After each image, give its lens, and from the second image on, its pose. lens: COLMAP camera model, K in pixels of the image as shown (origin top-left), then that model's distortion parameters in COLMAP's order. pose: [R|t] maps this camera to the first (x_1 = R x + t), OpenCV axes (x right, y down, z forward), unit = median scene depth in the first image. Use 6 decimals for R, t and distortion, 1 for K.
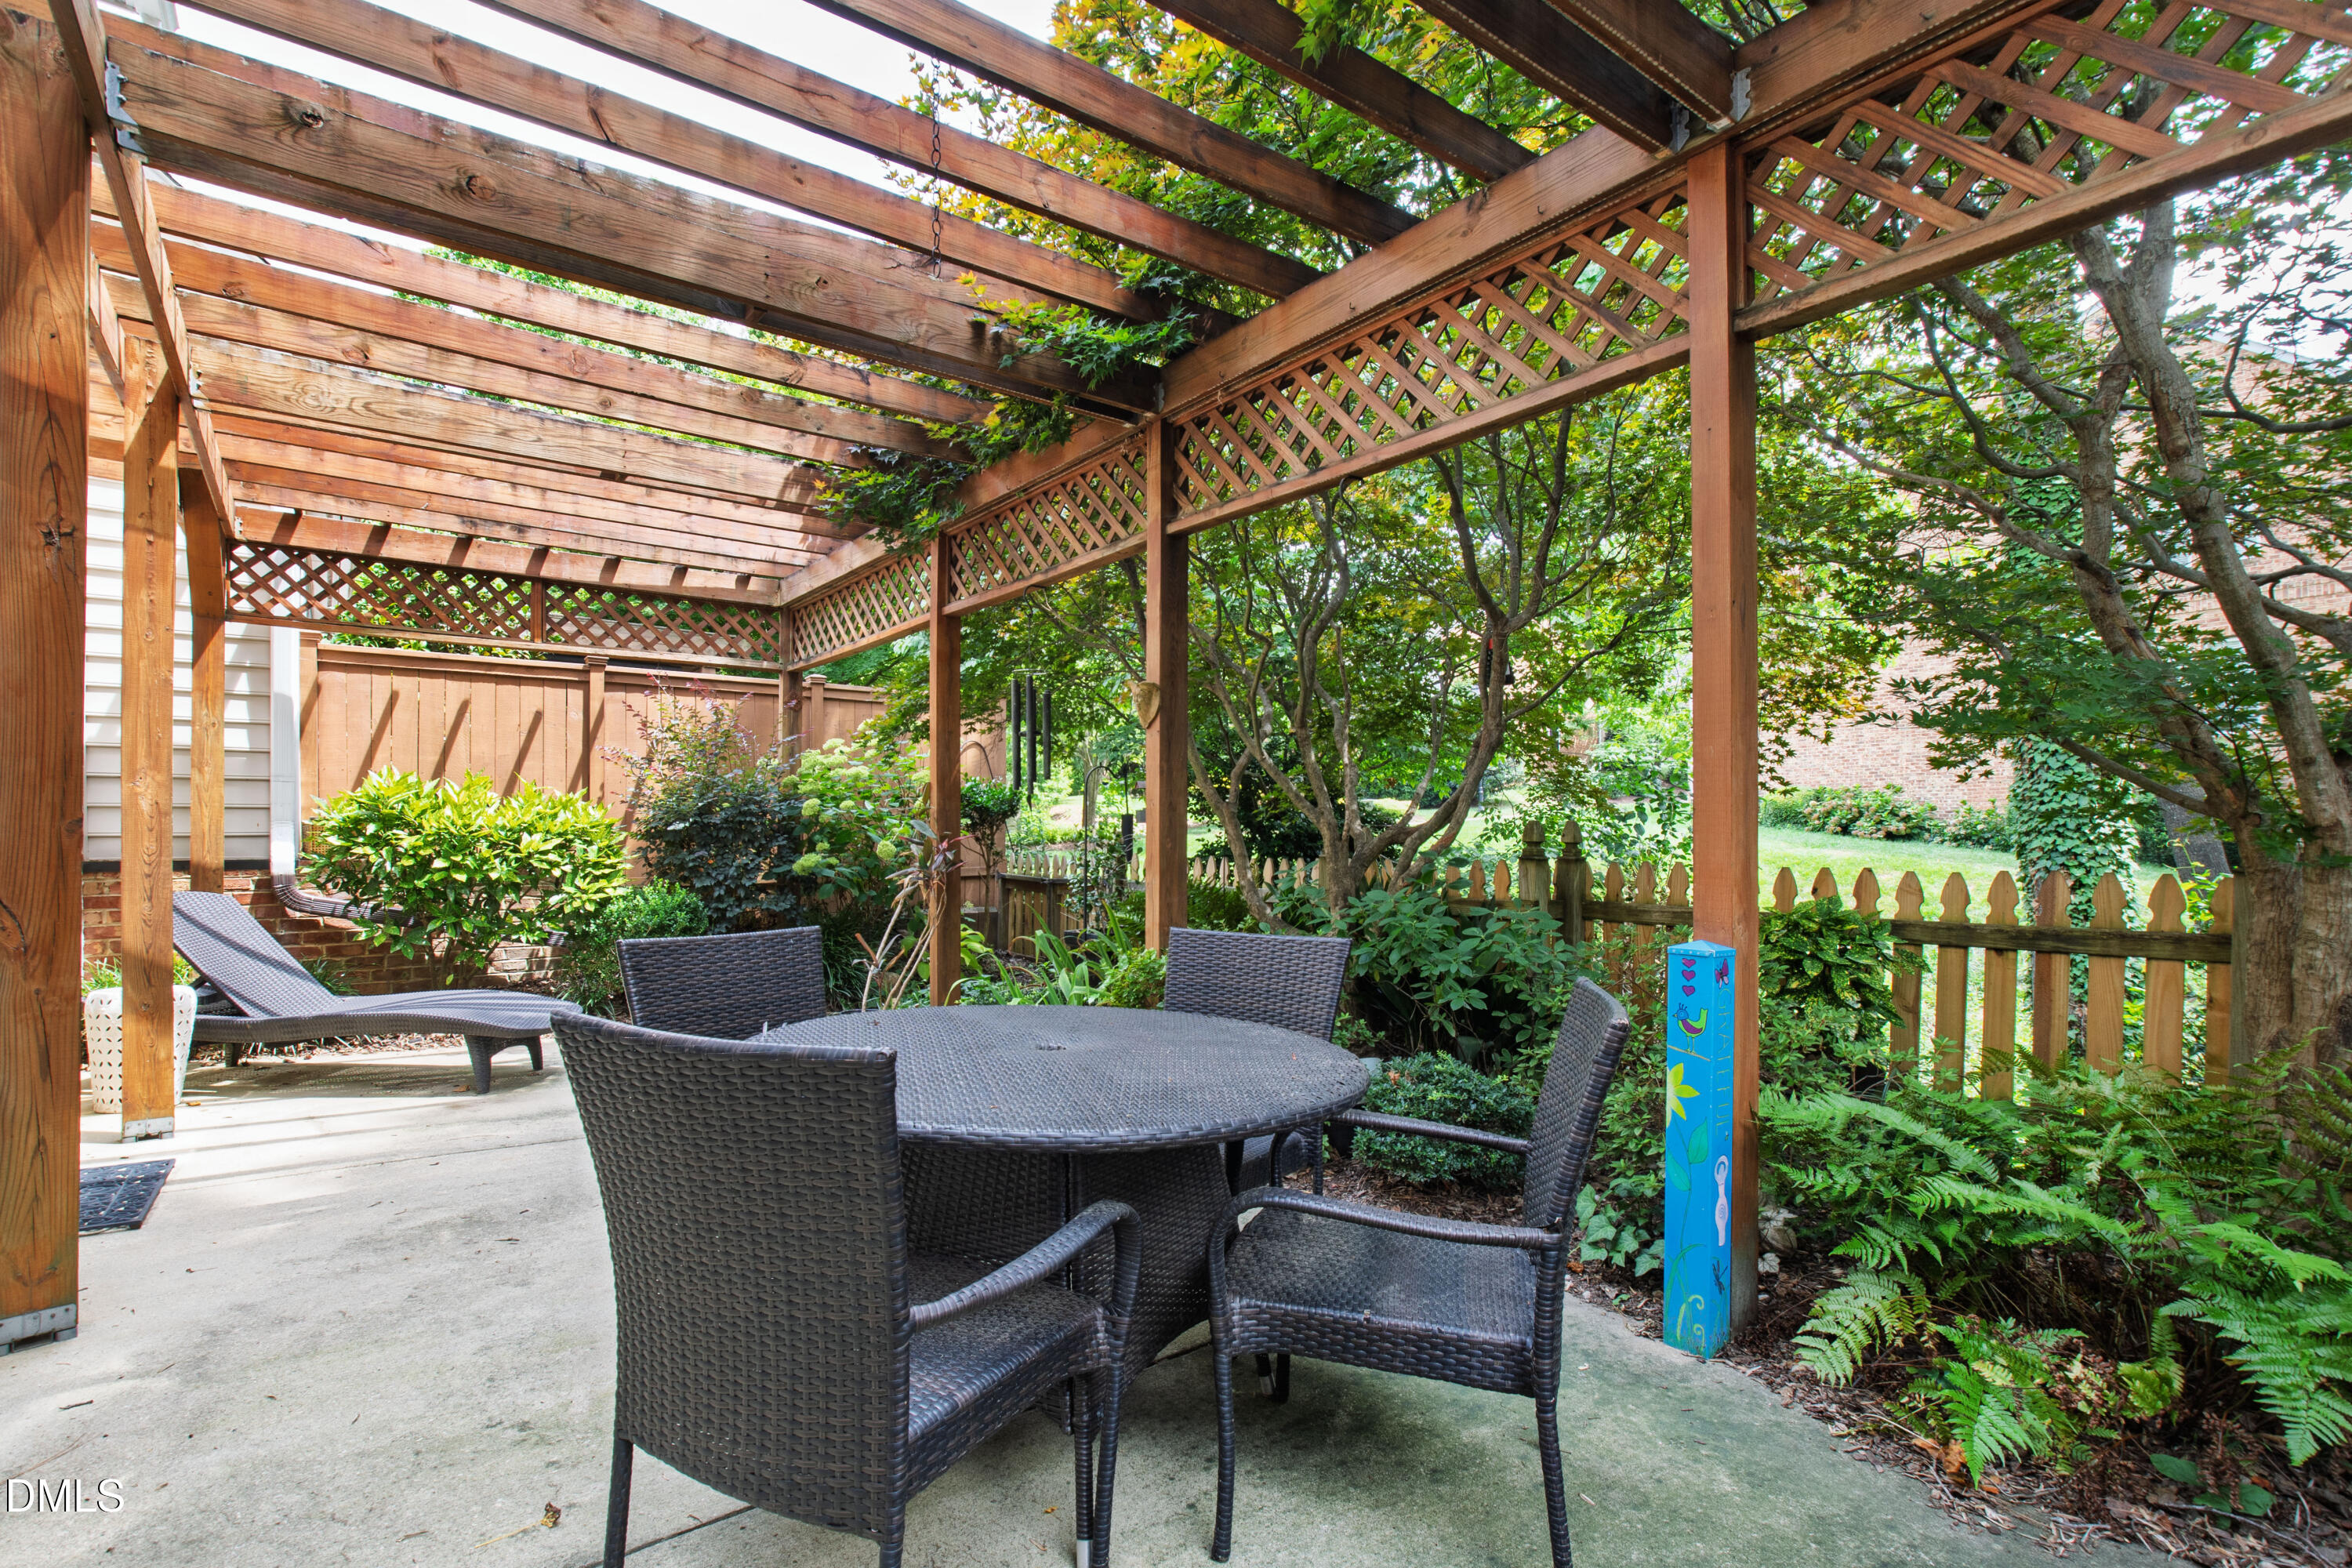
lens RADIAL K [[1070.5, 0, 1172.8], [0, 1070.5, 802.1], [0, 0, 1]] dist [-0.010698, -0.000465]
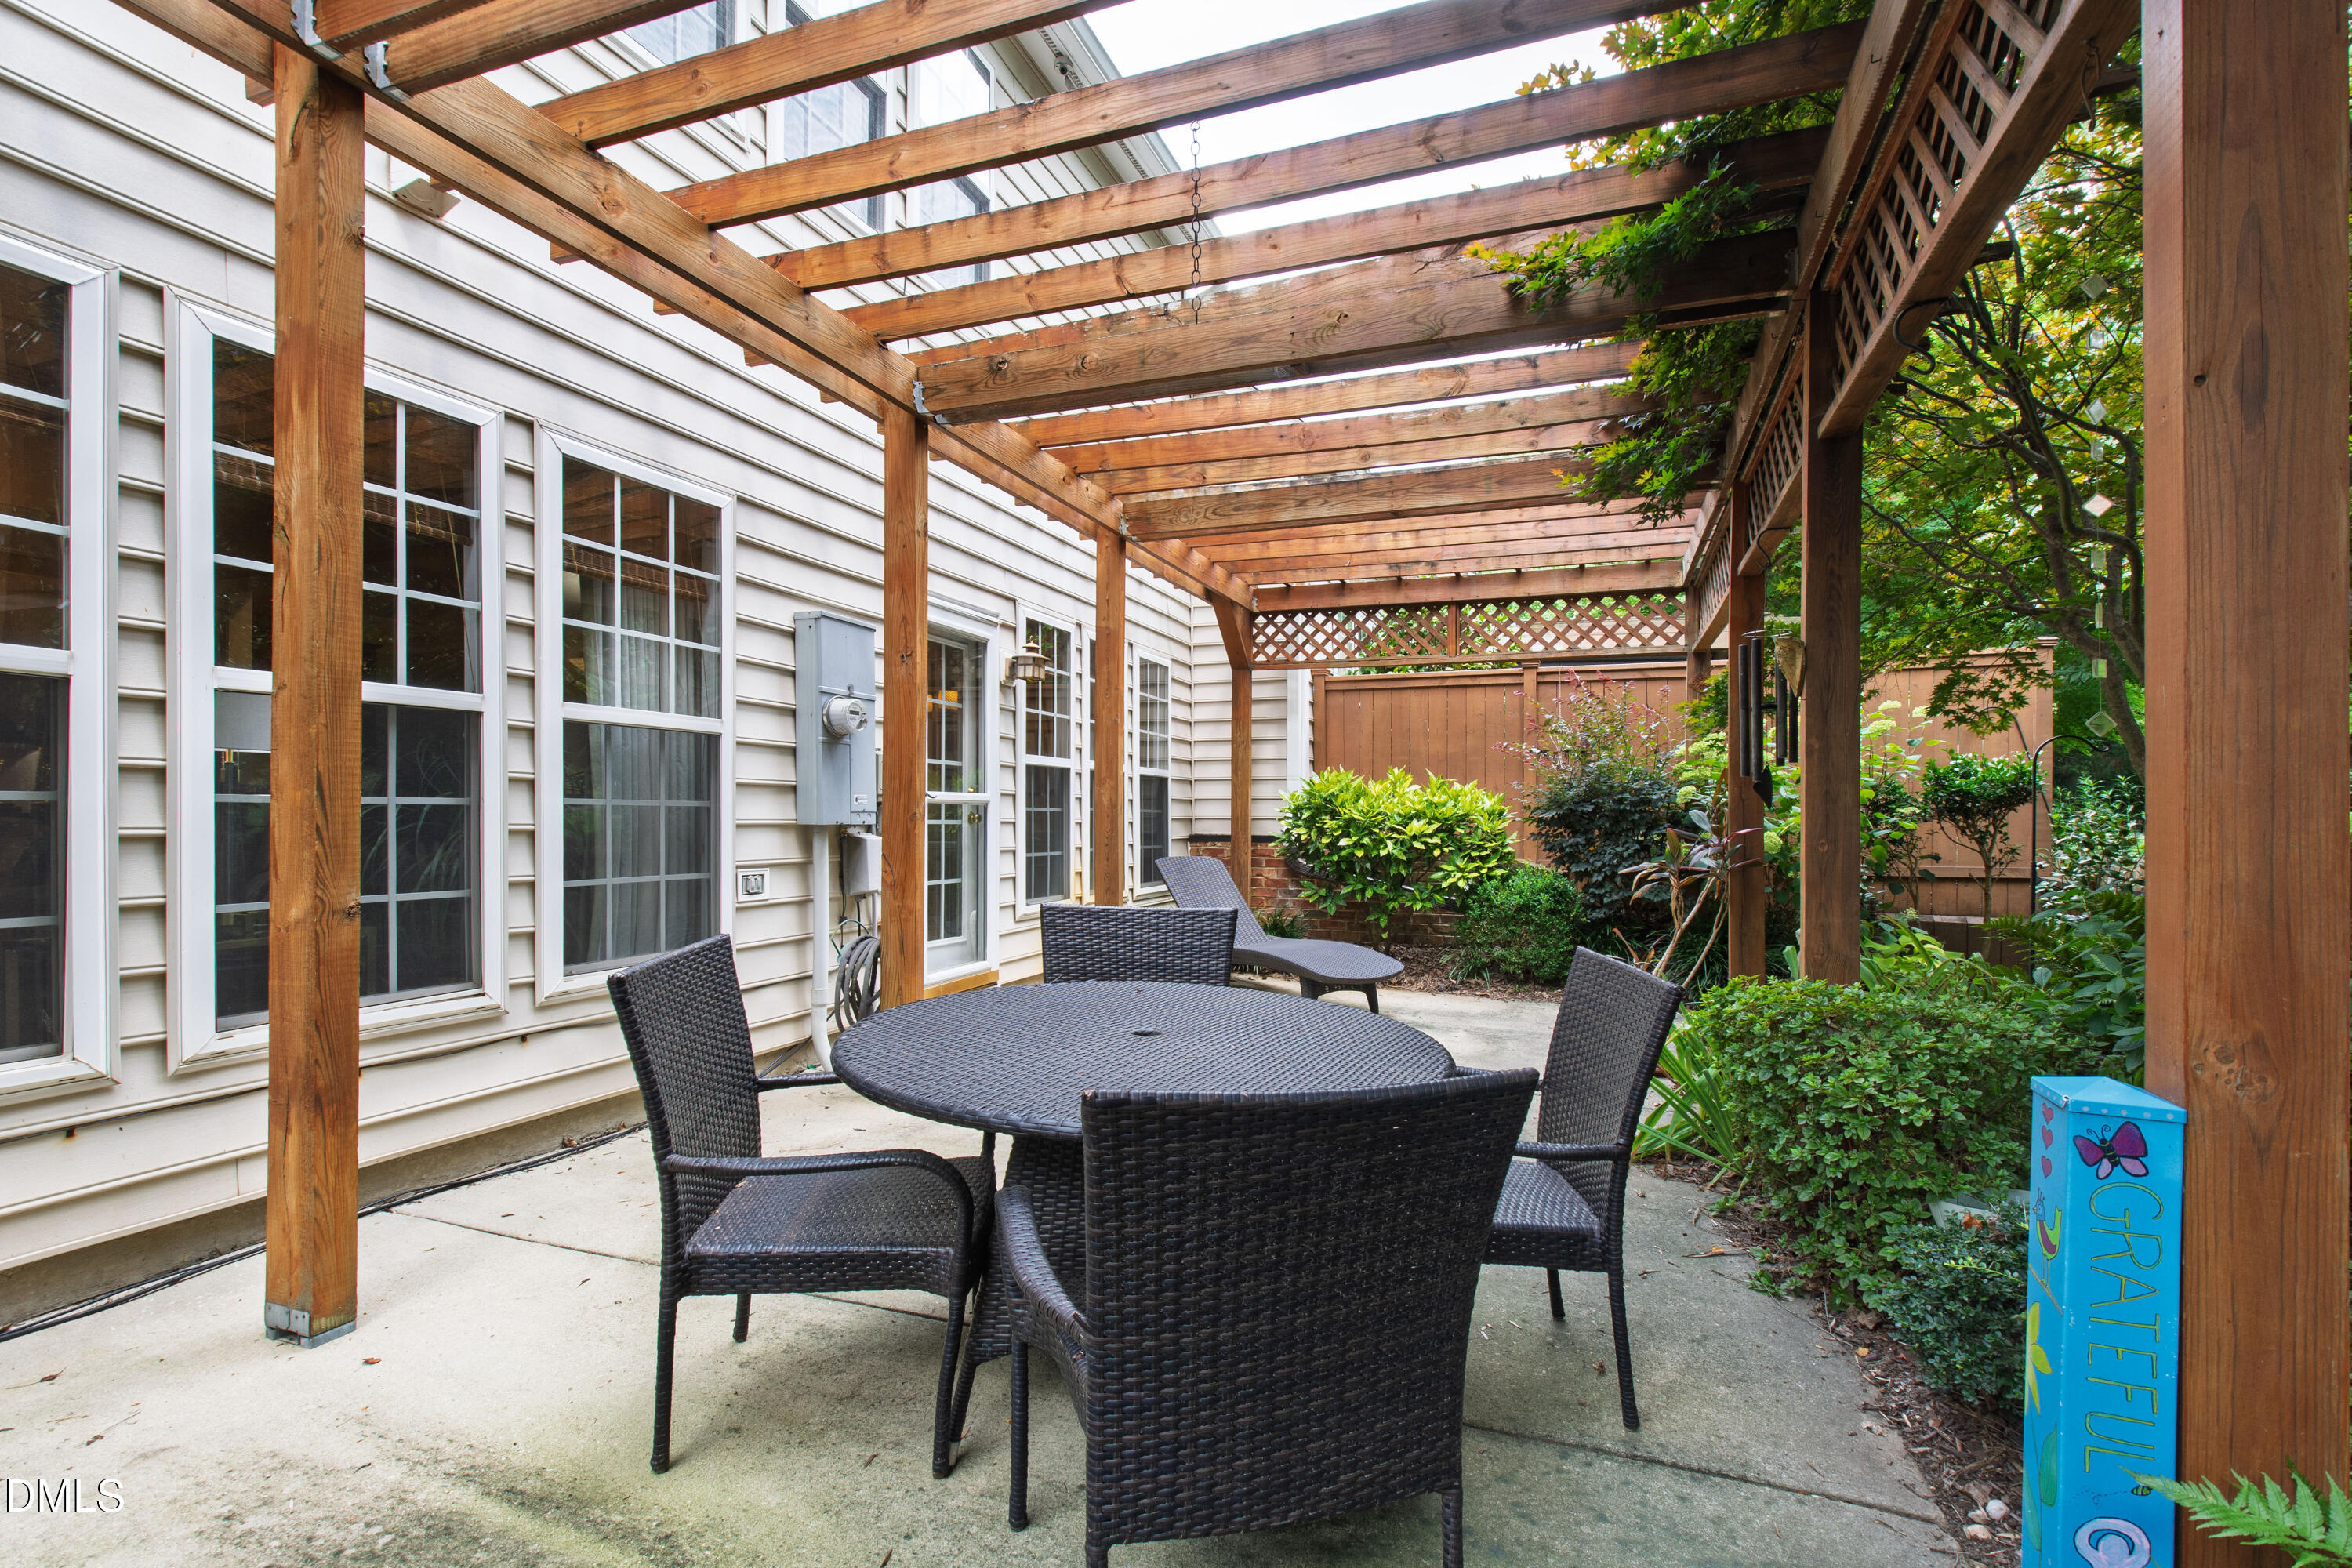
lens RADIAL K [[1070.5, 0, 1209.5], [0, 1070.5, 819.2], [0, 0, 1]] dist [-0.010698, -0.000465]
pose [[0.531486, 0.003357, -0.847060, 0.287843], [0.014832, 0.999802, 0.013269, 0.010170], [0.846937, -0.019615, 0.531331, 0.166166]]
